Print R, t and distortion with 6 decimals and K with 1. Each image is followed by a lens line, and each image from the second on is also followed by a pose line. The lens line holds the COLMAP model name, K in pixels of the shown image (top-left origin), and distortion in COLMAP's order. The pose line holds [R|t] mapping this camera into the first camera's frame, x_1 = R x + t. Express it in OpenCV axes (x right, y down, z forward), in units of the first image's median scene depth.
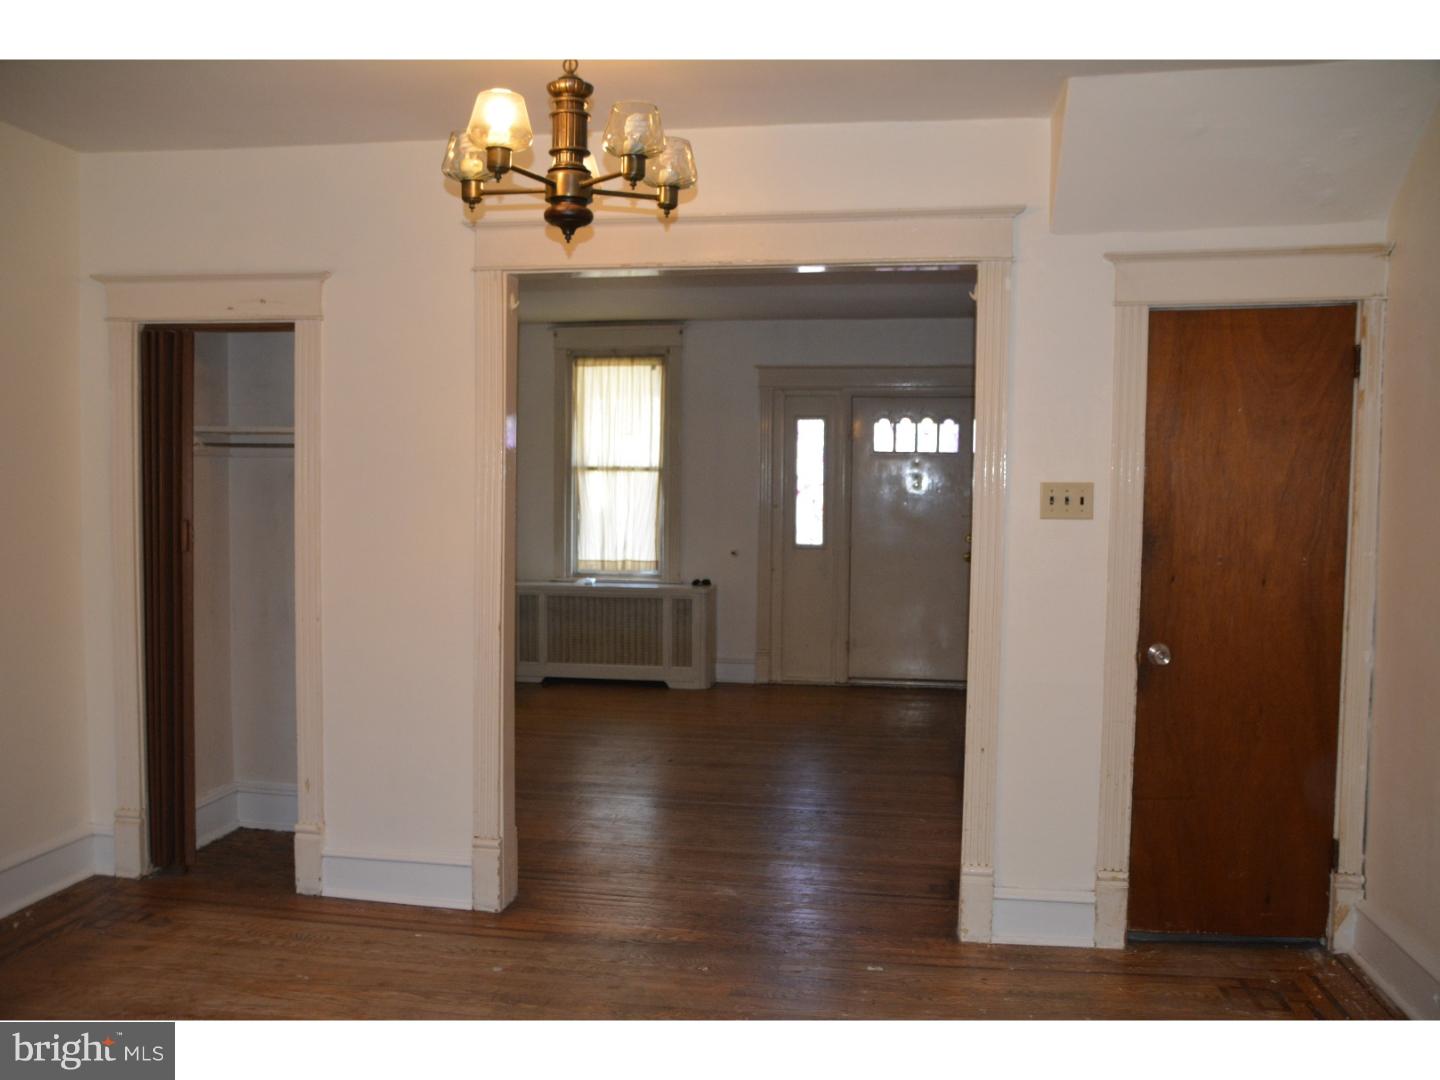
lens RADIAL K [[1151.1, 0, 718.9], [0, 1151.1, 538.8], [0, 0, 1]] dist [-0.104211, -0.001187]
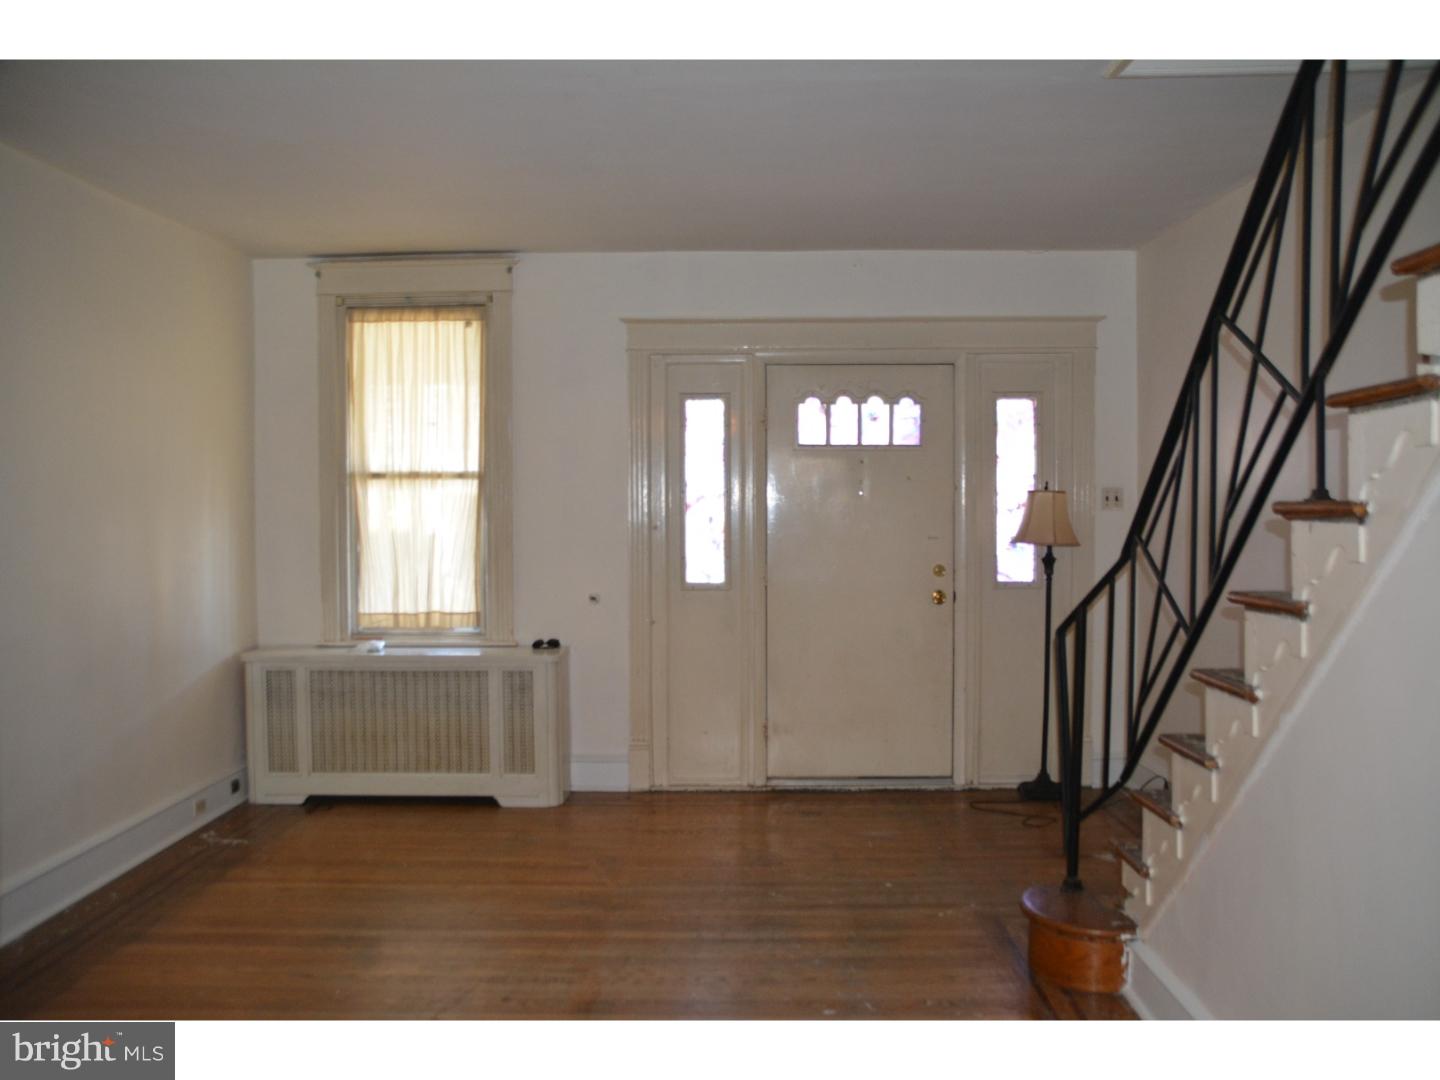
lens RADIAL K [[1151.1, 0, 722.1], [0, 1151.1, 546.6], [0, 0, 1]] dist [-0.104211, -0.001187]
pose [[0.988006, -0.018069, 0.153353, -0.015349], [0.019370, 0.999788, -0.006994, -0.011942], [-0.153194, 0.009880, 0.988147, 0.326637]]
